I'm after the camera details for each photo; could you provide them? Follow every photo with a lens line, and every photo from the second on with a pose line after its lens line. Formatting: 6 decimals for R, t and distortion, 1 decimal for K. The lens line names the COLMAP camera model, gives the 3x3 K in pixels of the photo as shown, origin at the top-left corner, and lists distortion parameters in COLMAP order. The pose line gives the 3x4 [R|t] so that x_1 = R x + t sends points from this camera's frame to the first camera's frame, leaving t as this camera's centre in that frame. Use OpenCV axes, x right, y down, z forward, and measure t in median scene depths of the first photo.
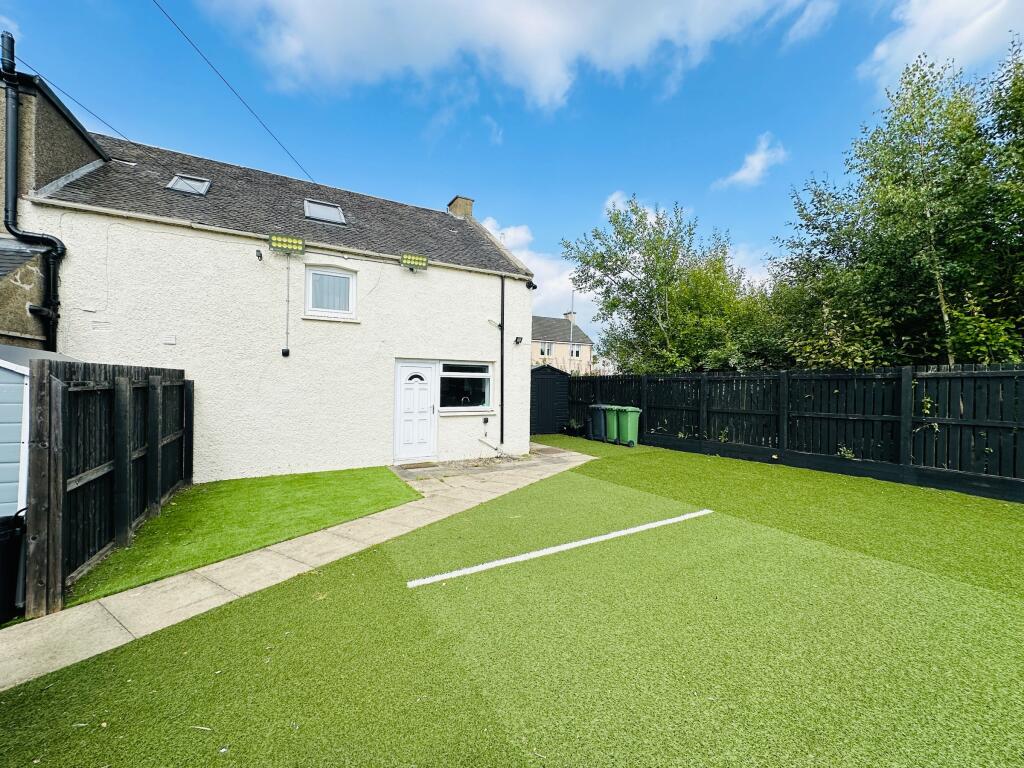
lens RADIAL K [[406.6, 0, 515.4], [0, 406.6, 382.1], [0, 0, 1]] dist [0.000276, 0.000988]
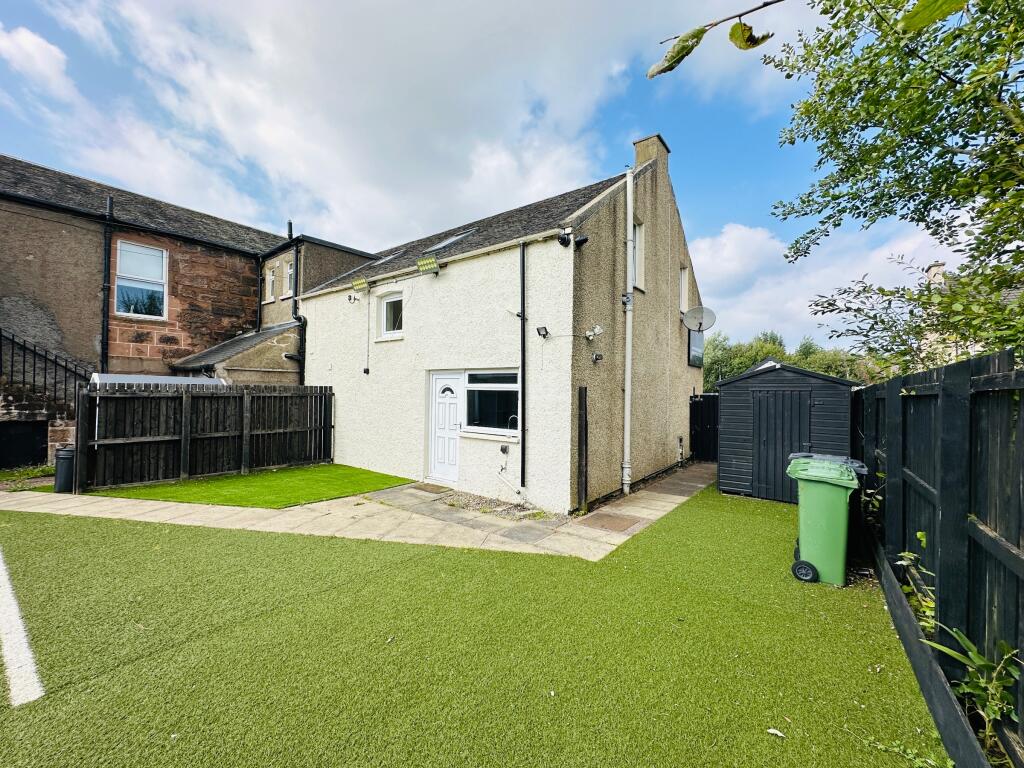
lens RADIAL K [[406.6, 0, 516.8], [0, 406.6, 382.5], [0, 0, 1]] dist [0.000276, 0.000988]
pose [[0.406069, -0.028308, -0.913404, 0.638063], [-0.013075, 0.999238, -0.036781, 0.002036], [0.913749, 0.026879, 0.405389, 0.768276]]
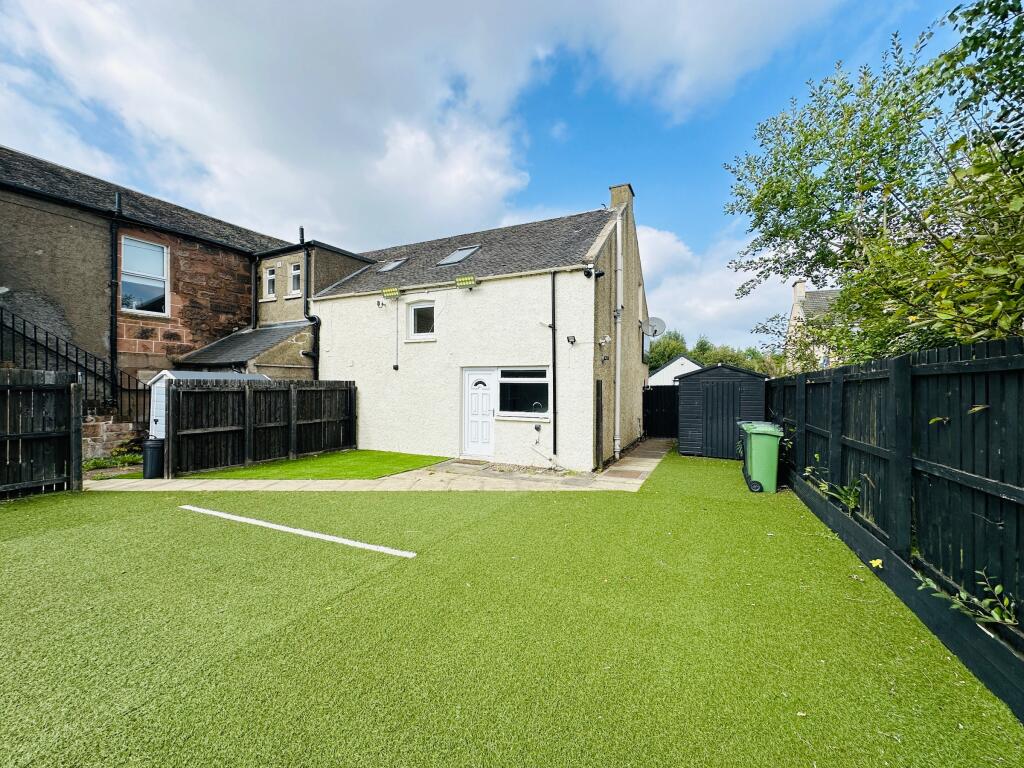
lens RADIAL K [[406.6, 0, 517.1], [0, 406.6, 383.0], [0, 0, 1]] dist [0.000276, 0.000988]
pose [[0.580443, -0.015678, -0.814150, 0.719021], [-0.001105, 0.999799, -0.020041, 0.009534], [0.814300, 0.012533, 0.580309, 0.431175]]
